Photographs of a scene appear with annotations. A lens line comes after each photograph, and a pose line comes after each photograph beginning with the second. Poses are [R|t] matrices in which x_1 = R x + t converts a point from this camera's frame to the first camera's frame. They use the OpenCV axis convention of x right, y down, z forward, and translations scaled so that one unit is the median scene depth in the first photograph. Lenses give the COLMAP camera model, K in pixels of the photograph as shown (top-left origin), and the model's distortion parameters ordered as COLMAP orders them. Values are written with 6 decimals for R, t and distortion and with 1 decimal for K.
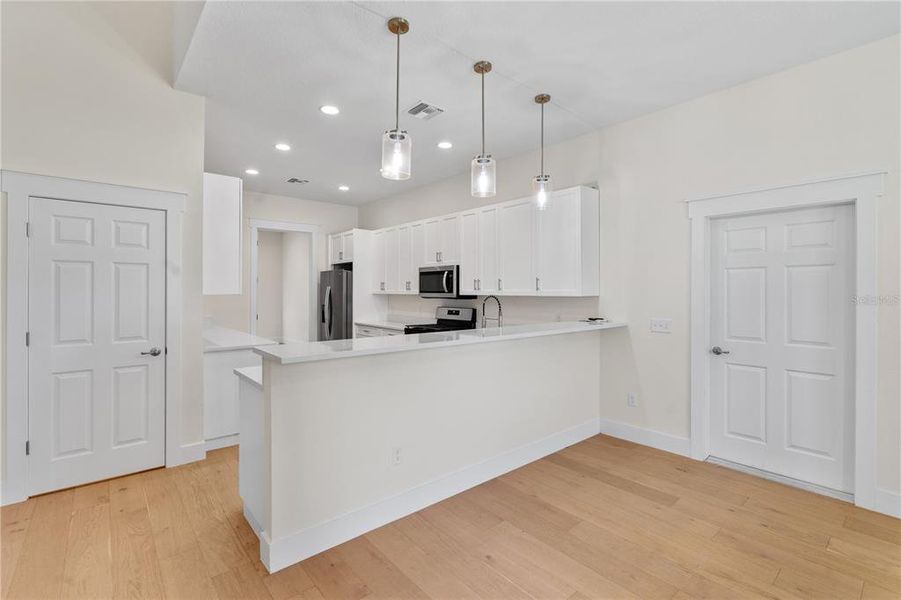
lens RADIAL K [[413.5, 0, 456.2], [0, 413.5, 292.3], [0, 0, 1]] dist [0.001772, 0.003446]
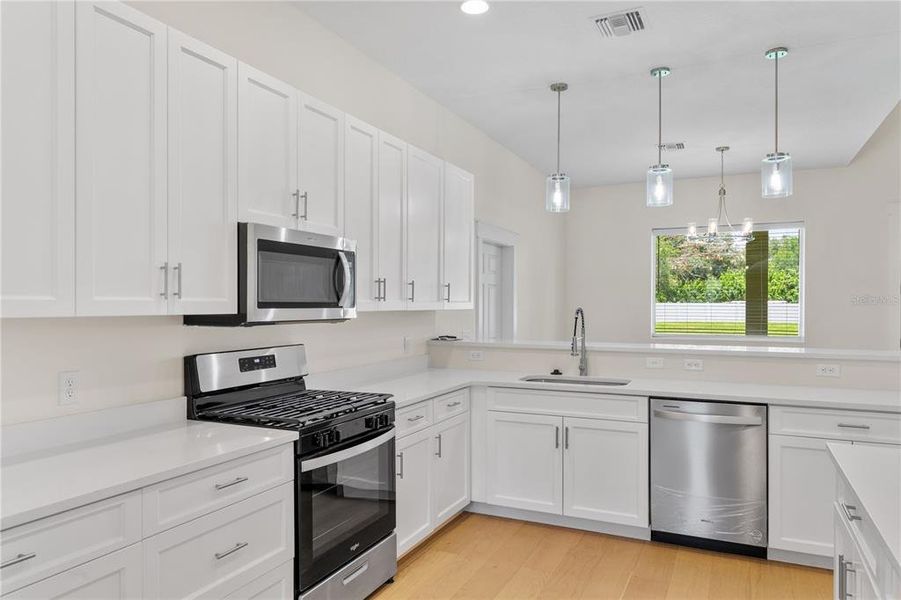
lens RADIAL K [[634.8, 0, 478.0], [0, 634.8, 299.1], [0, 0, 1]] dist [0.034339, -0.003983]
pose [[-0.450805, -0.001489, 0.892621, -0.569140], [-0.009799, 0.999947, -0.003281, -0.005479], [-0.892569, -0.010225, -0.450796, 1.060158]]
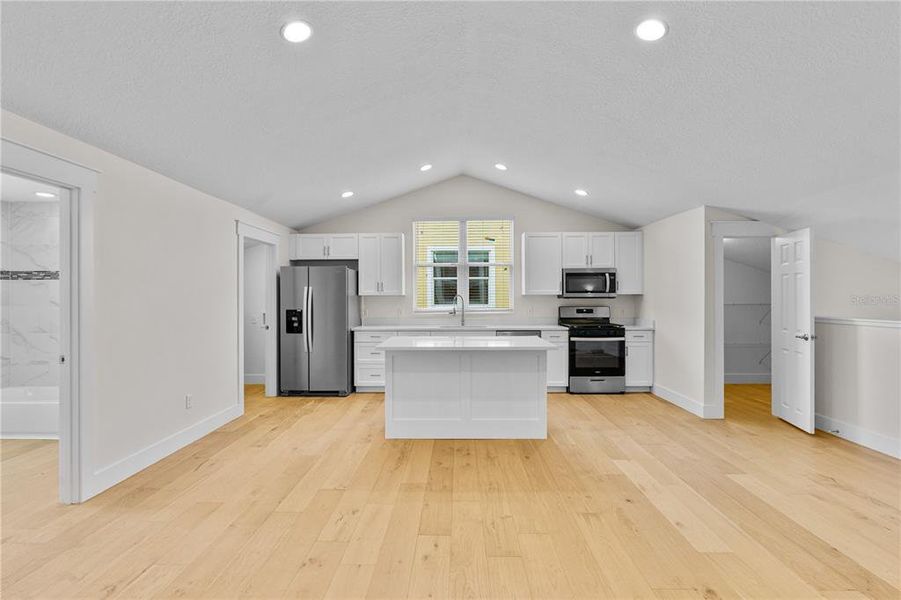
lens RADIAL K [[400.9, 0, 448.6], [0, 400.9, 295.7], [0, 0, 1]] dist [-0.008763, 0.000892]
pose [[0.685719, 0.000649, 0.727866, -1.006714], [0.005993, 0.999961, -0.006539, 0.012547], [-0.727842, 0.008846, 0.685688, 0.526566]]
